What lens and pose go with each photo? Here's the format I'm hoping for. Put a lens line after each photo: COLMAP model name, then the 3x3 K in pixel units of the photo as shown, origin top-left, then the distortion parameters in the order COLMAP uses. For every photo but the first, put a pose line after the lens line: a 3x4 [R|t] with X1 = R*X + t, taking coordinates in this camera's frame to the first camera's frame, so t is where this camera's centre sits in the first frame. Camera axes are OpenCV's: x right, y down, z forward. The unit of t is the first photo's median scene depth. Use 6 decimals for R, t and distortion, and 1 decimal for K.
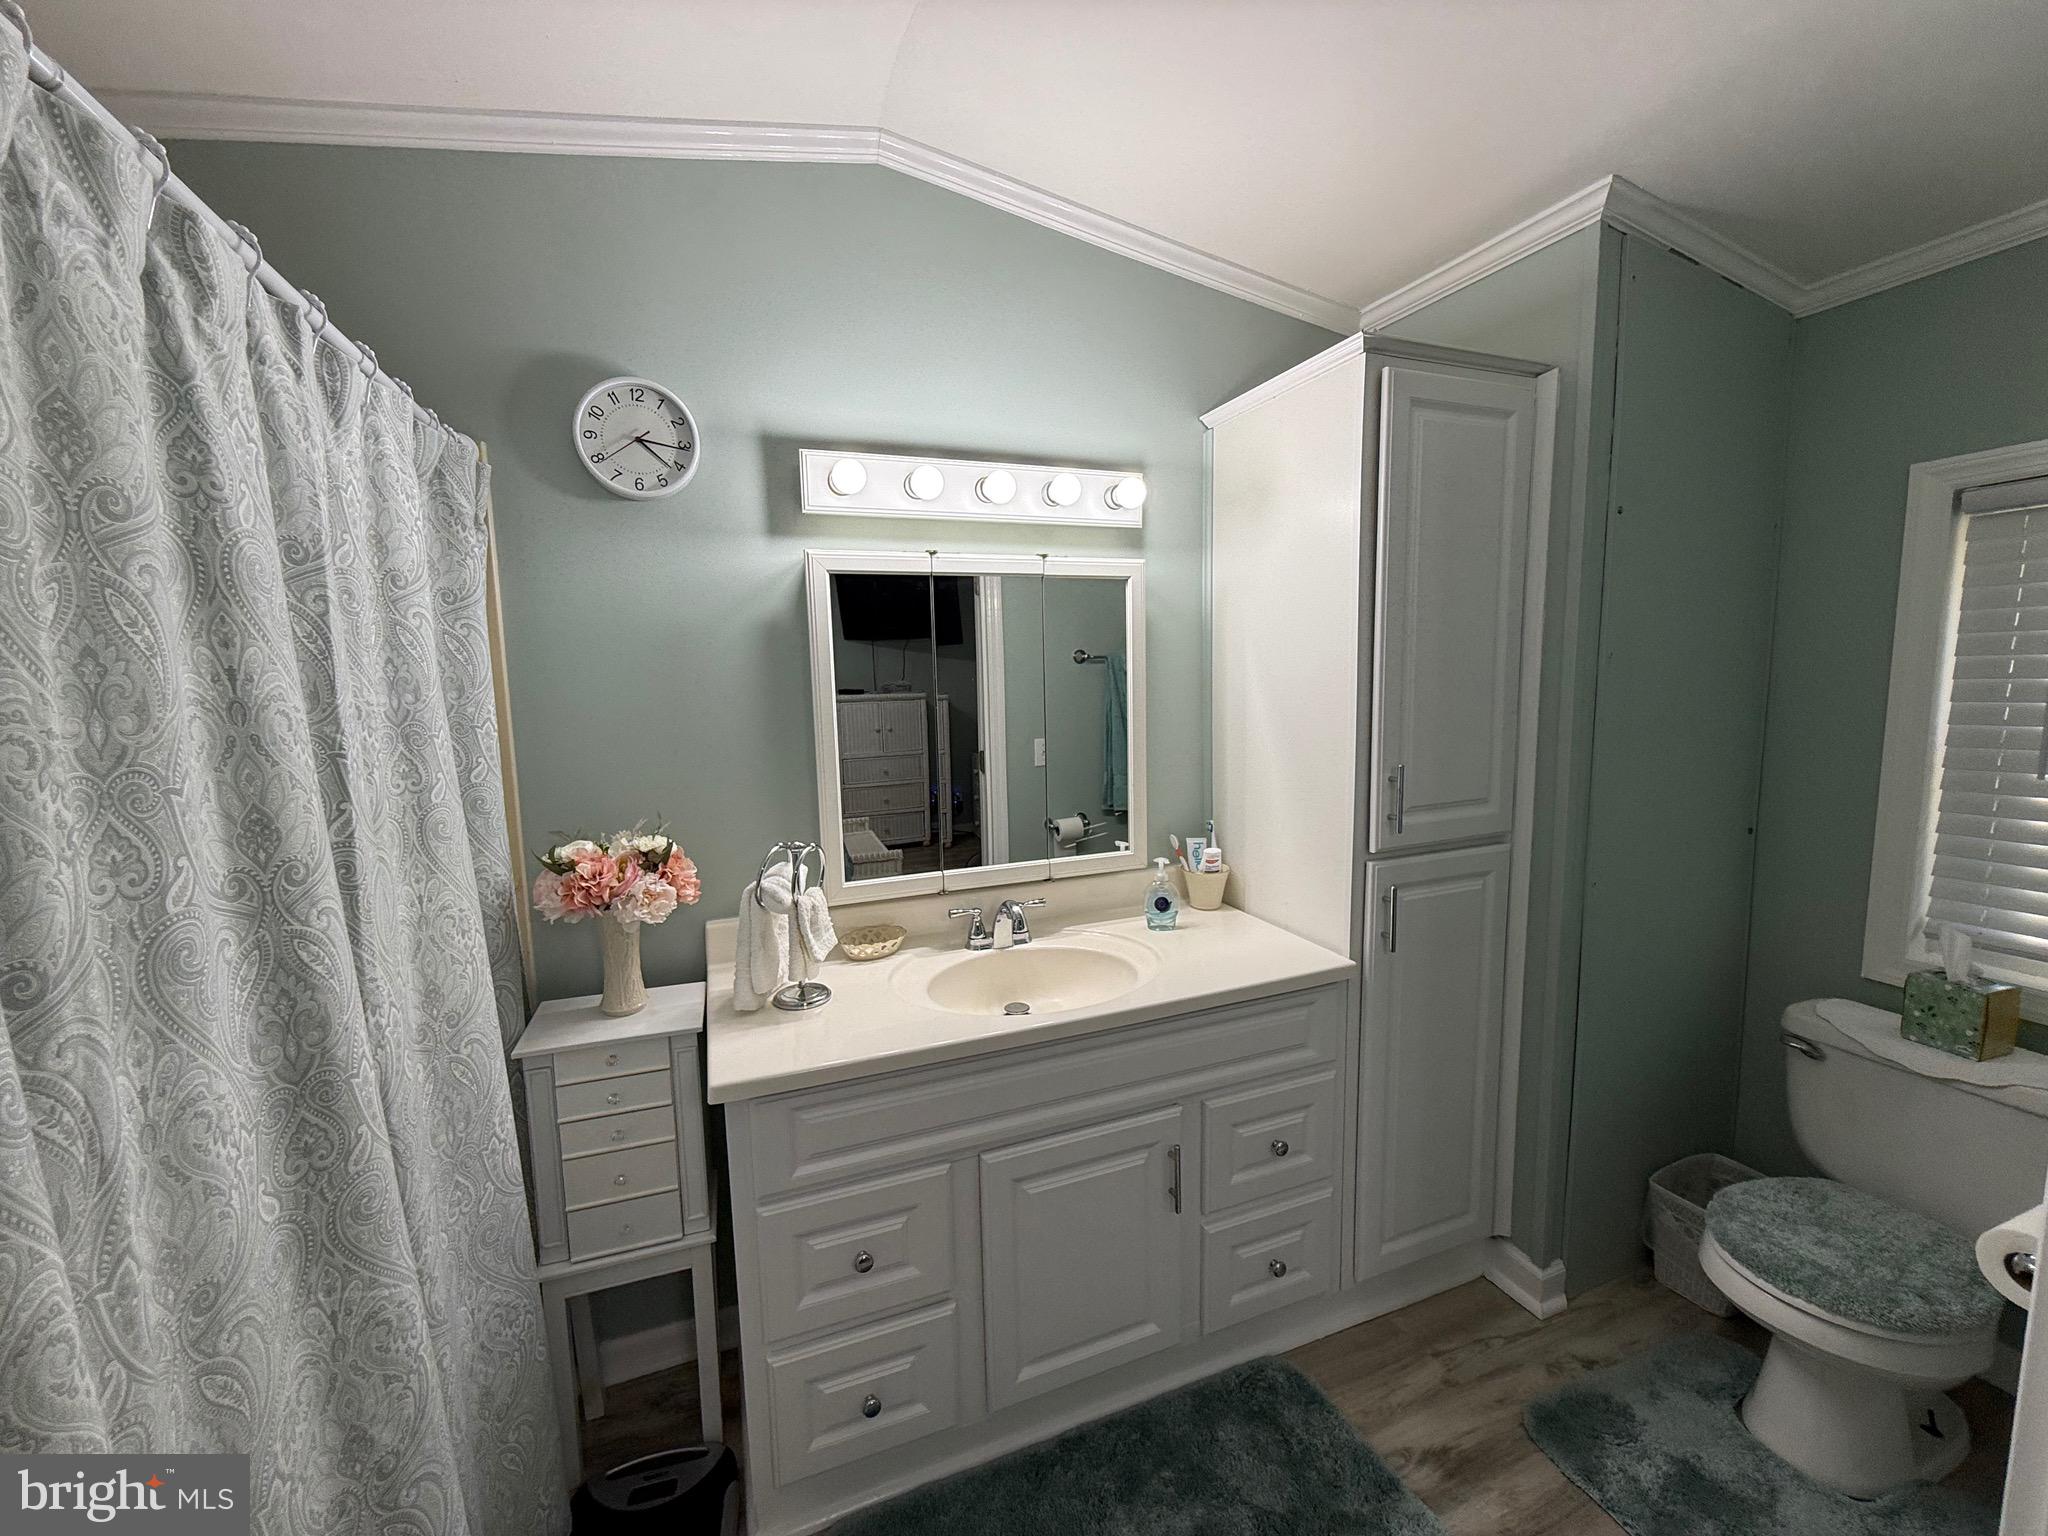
lens RADIAL K [[821.9, 0, 1028.5], [0, 821.9, 765.8], [0, 0, 1]] dist [0.000616, -0.000067]
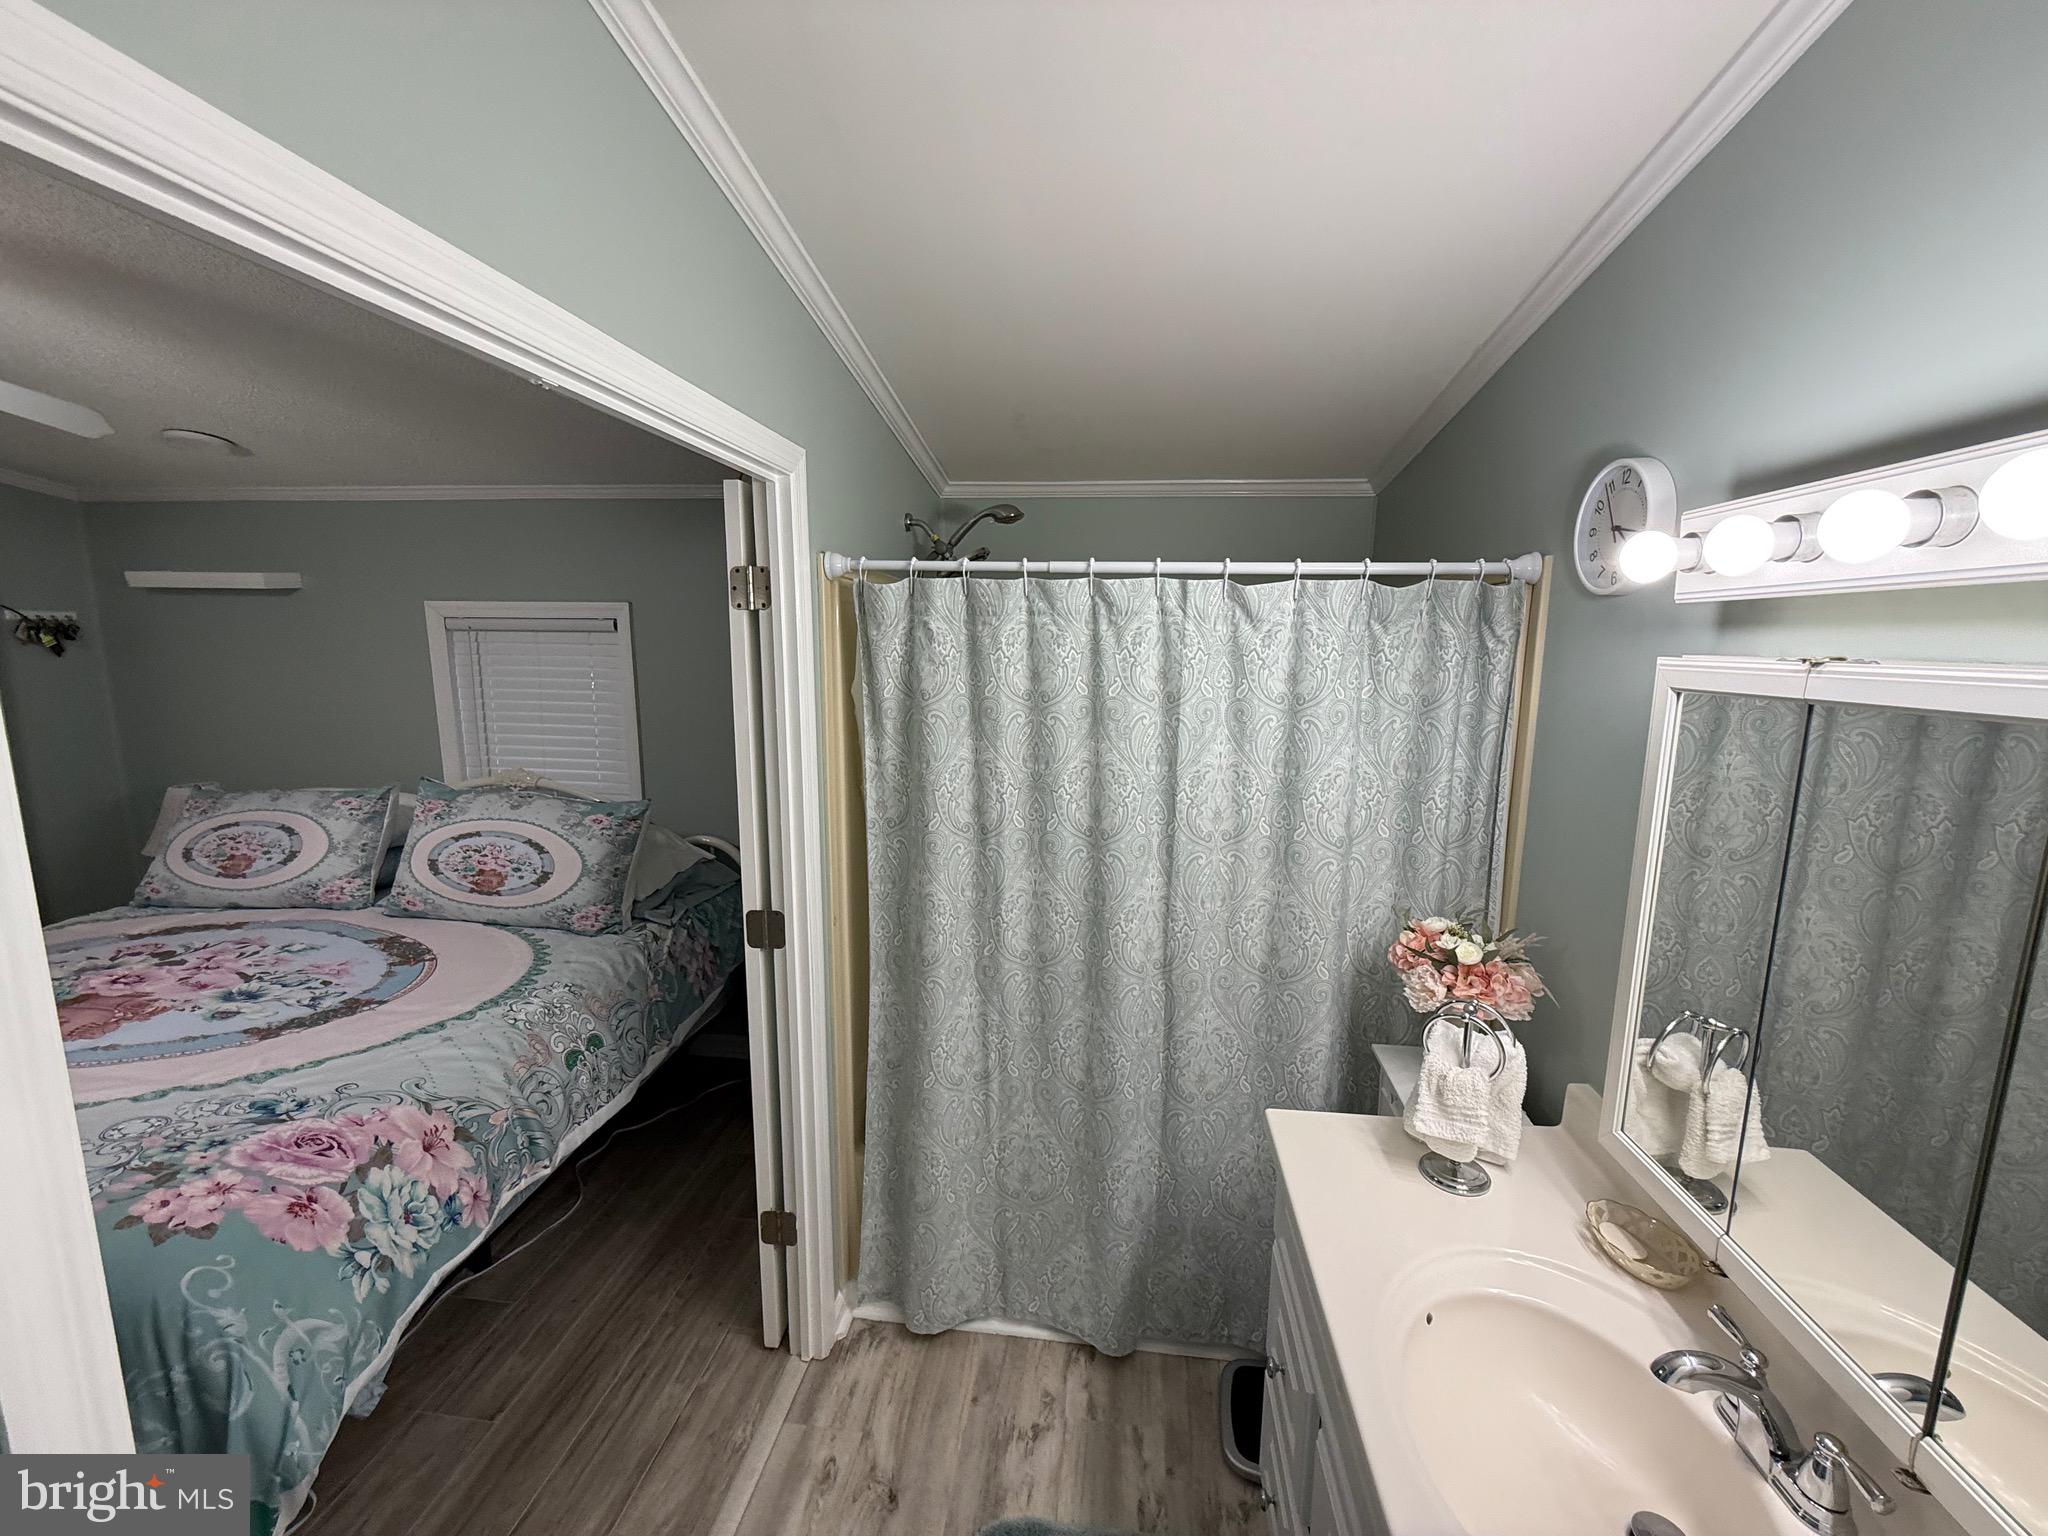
lens RADIAL K [[821.9, 0, 1028.5], [0, 821.9, 765.8], [0, 0, 1]] dist [0.000616, -0.000067]
pose [[-0.466802, 0.153555, -0.870929, 0.596511], [-0.101613, 0.968975, 0.225305, -0.273056], [0.878505, 0.193671, -0.436717, 0.837241]]
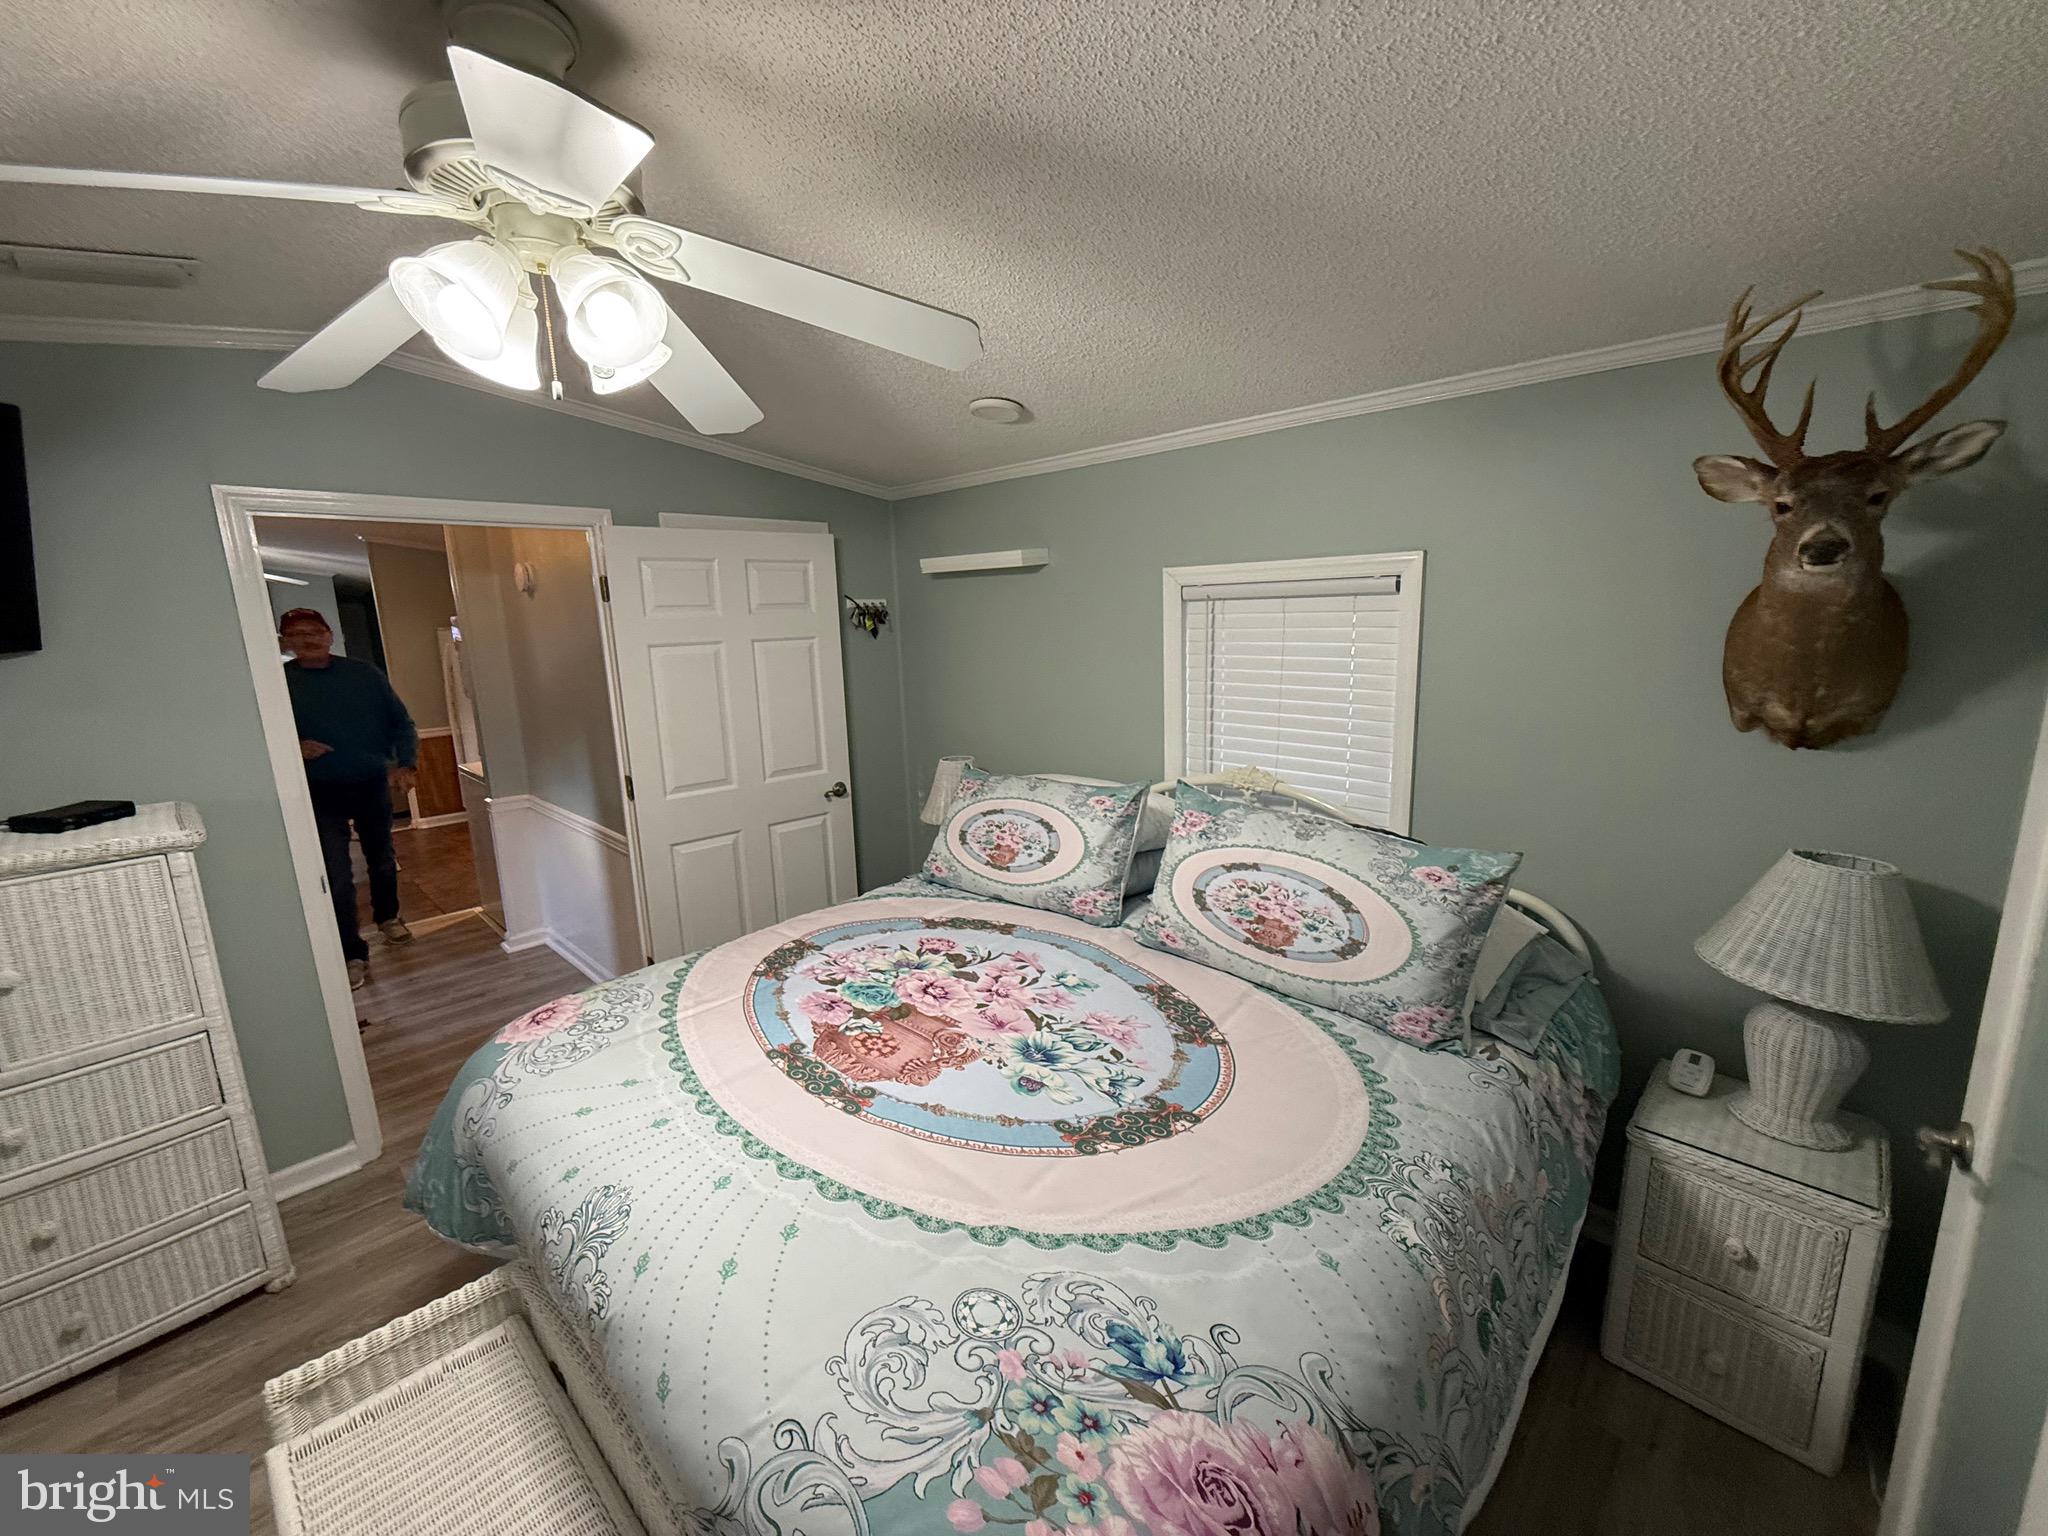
lens RADIAL K [[816.4, 0, 1027.2], [0, 816.4, 765.8], [0, 0, 1]] dist [0.000302, -0.000030]
pose [[-0.905404, 0.130625, -0.403955, 0.501106], [0.004292, 0.954258, 0.298955, -0.182749], [0.424528, 0.268942, -0.864550, 0.104851]]
